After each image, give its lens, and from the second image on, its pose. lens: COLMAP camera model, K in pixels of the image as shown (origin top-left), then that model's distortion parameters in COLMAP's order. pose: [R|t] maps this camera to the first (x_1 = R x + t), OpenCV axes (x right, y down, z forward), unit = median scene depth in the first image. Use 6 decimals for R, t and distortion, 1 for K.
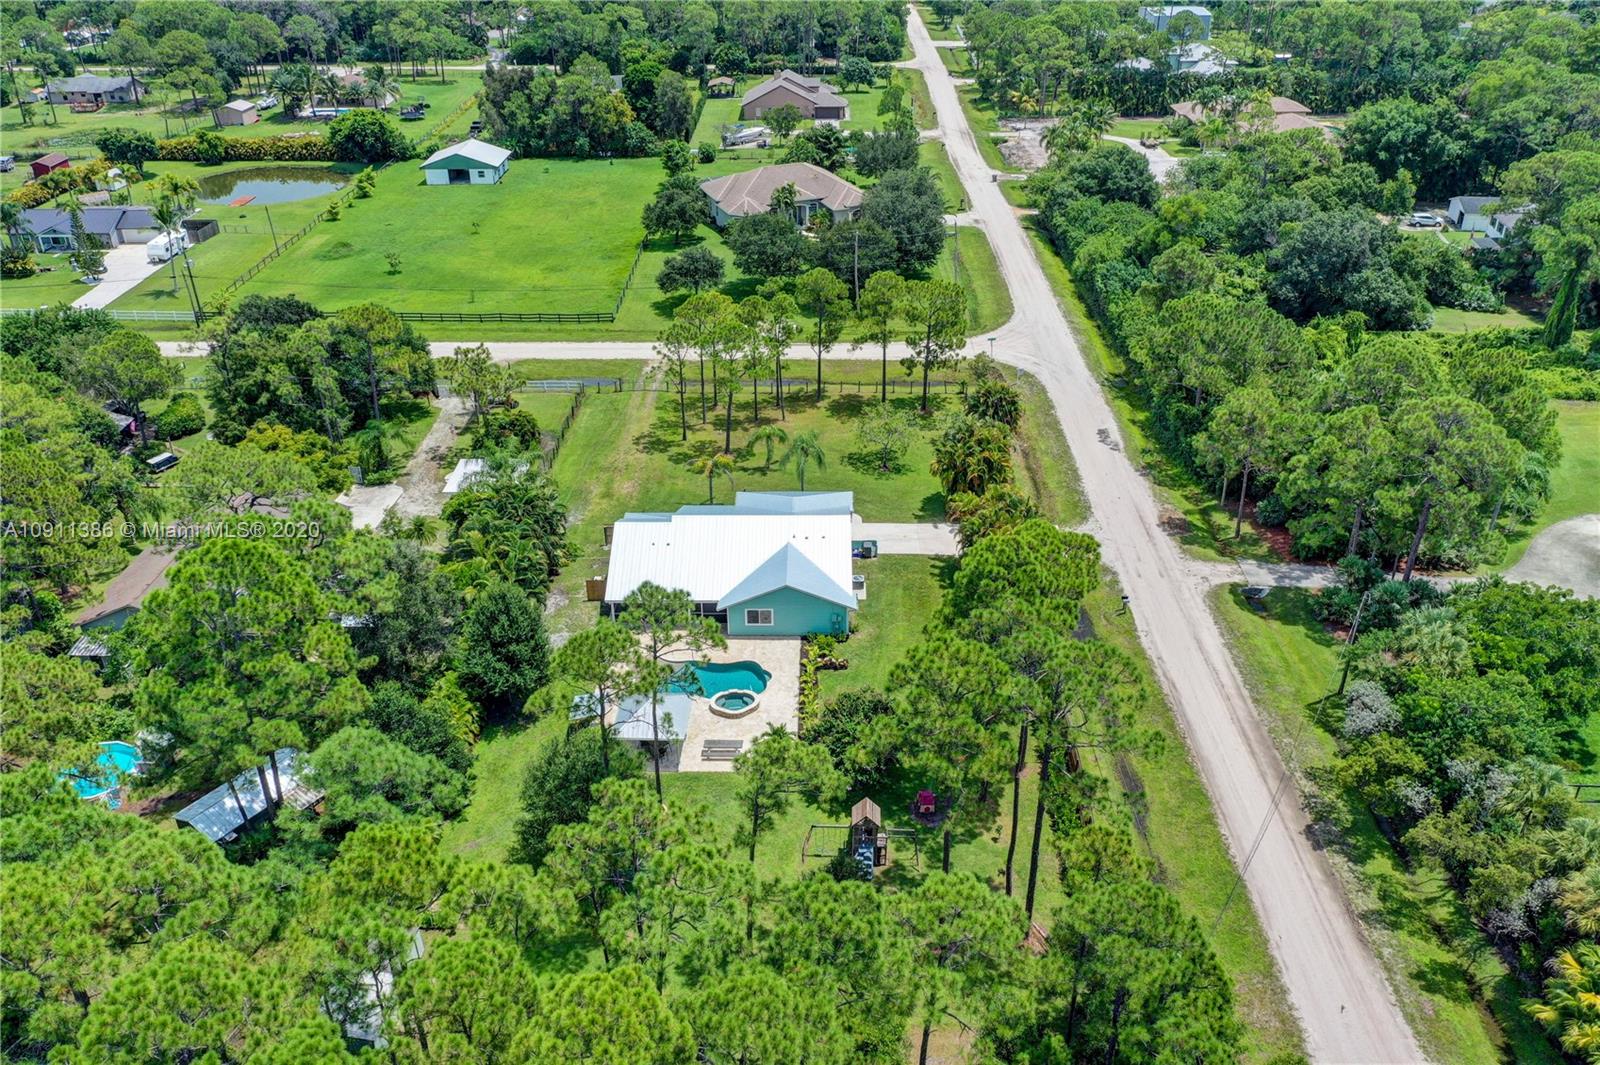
lens RADIAL K [[1256.7, 0, 800.0], [0, 1256.7, 532.5], [0, 0, 1]] dist [-0.003387, 0.007058]
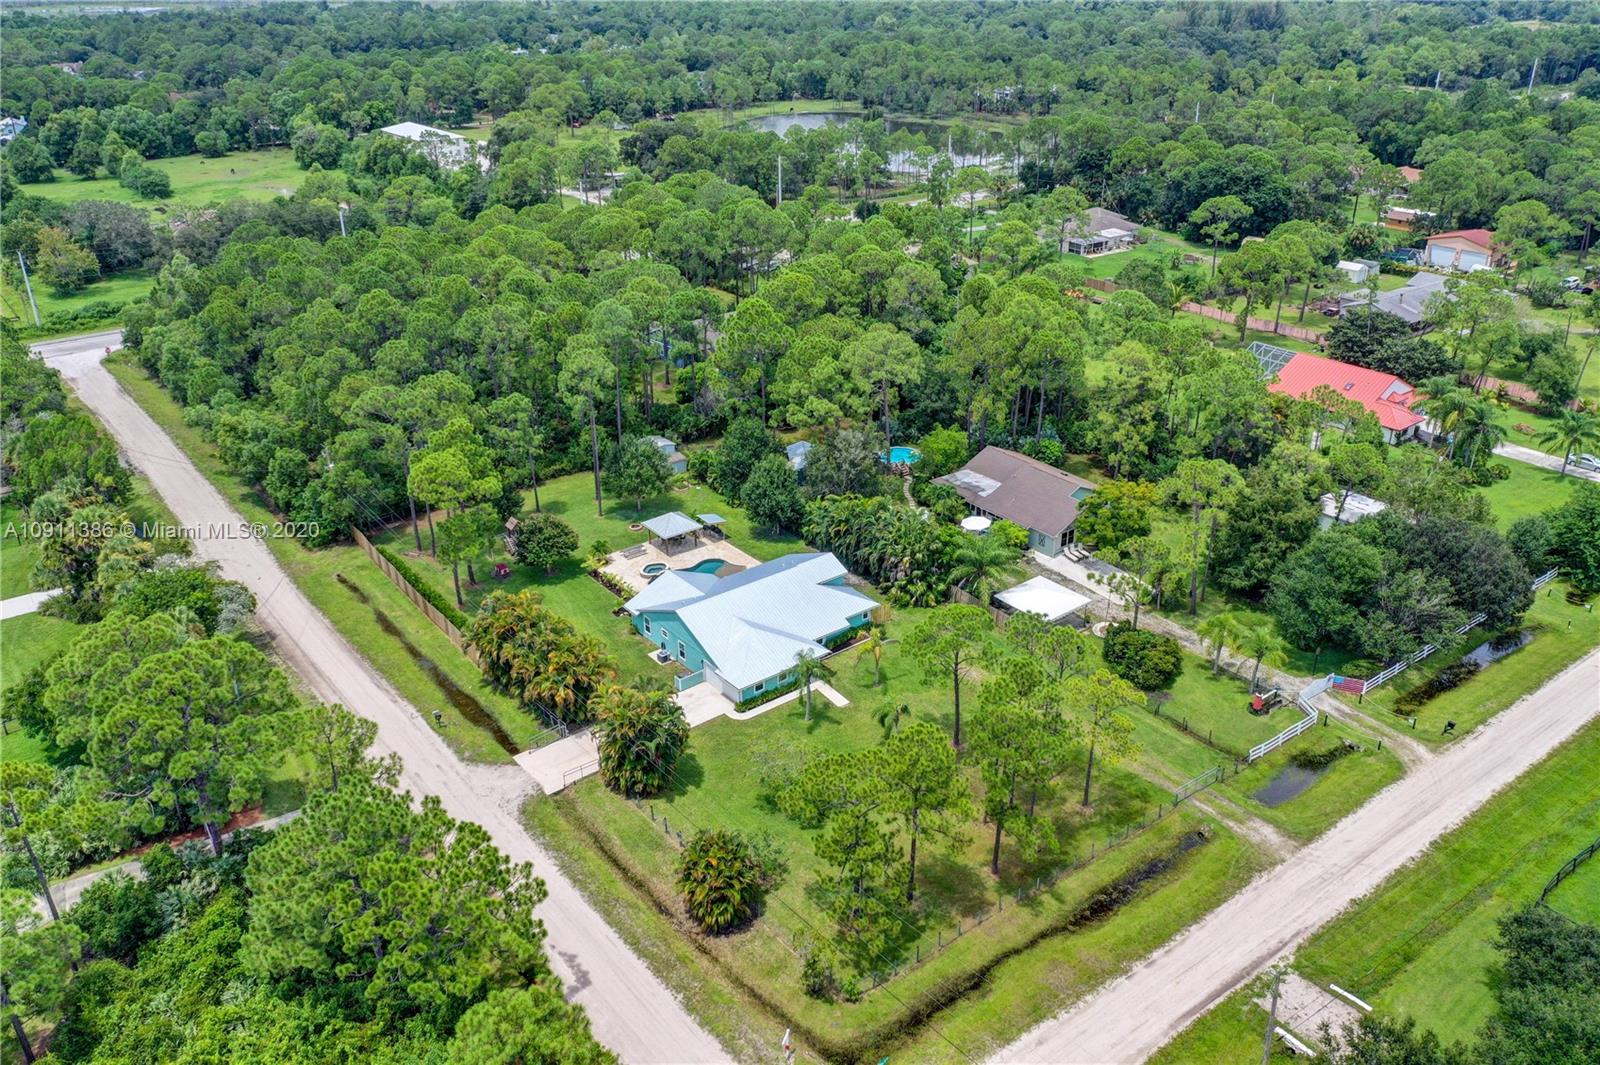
lens RADIAL K [[1253.1, 0, 803.6], [0, 1253.1, 531.0], [0, 0, 1]] dist [-0.001497, 0.005929]
pose [[-0.774622, 0.283913, -0.565114, 0.477621], [-0.297448, 0.625009, 0.721726, -0.762448], [0.558109, 0.727157, -0.399696, 1.225126]]
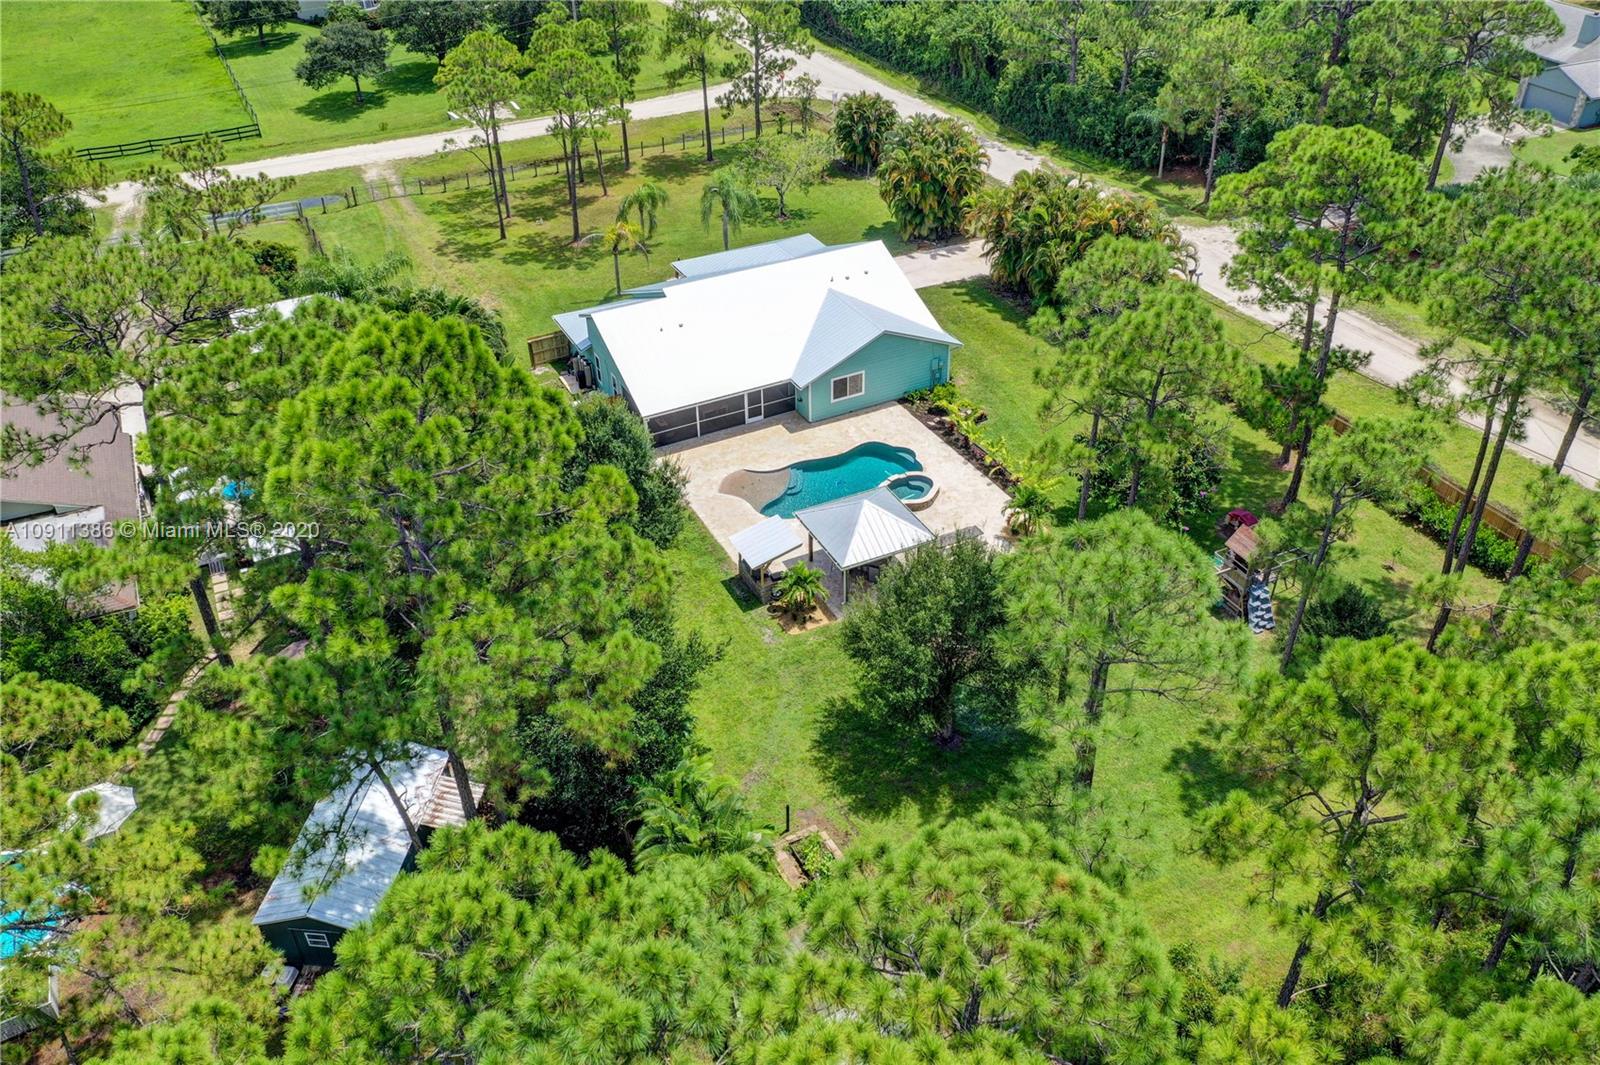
lens RADIAL K [[1254.5, 0, 801.8], [0, 1254.5, 530.9], [0, 0, 1]] dist [-0.004736, 0.005163]
pose [[0.879997, -0.276259, 0.386375, -0.288207], [0.237693, 0.960407, 0.145331, 0.027876], [-0.411226, -0.036052, 0.910820, 0.267908]]
